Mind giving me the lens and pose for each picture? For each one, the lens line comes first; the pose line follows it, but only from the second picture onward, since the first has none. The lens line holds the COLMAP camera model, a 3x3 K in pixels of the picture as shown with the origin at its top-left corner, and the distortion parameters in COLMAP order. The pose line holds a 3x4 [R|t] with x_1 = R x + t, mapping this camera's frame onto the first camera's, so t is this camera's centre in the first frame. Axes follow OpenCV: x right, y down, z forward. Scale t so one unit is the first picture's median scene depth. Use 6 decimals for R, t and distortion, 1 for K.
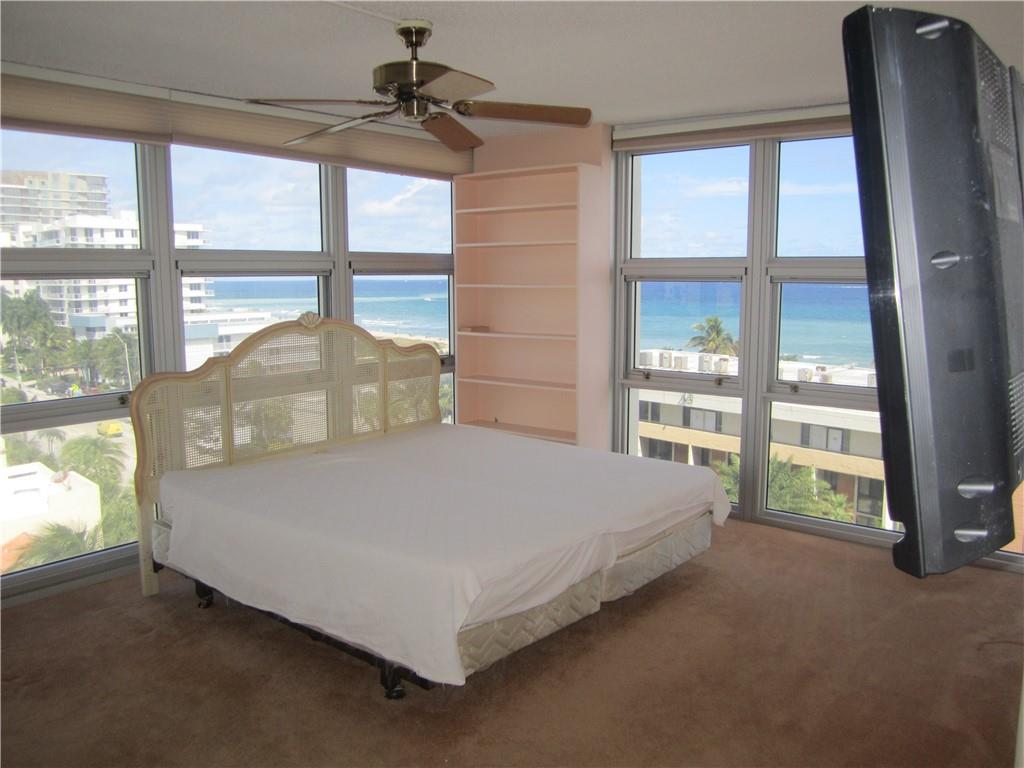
lens RADIAL K [[829.1, 0, 512.7], [0, 829.1, 368.7], [0, 0, 1]] dist [-0.084870, 0.013448]
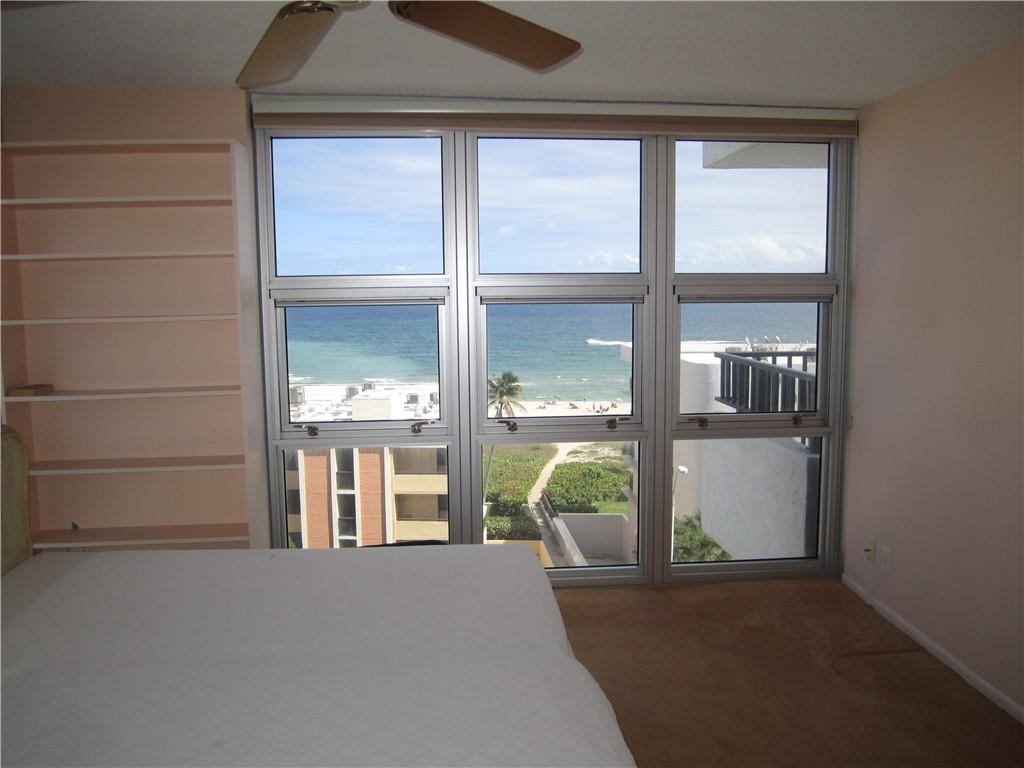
lens RADIAL K [[811.1, 0, 512.2], [0, 811.1, 372.4], [0, 0, 1]] dist [0.058446, 0.002686]
pose [[0.693167, -0.083627, 0.715909, -0.419350], [0.094214, 0.995237, 0.025034, -0.068154], [-0.714593, 0.050096, 0.697745, 0.517296]]
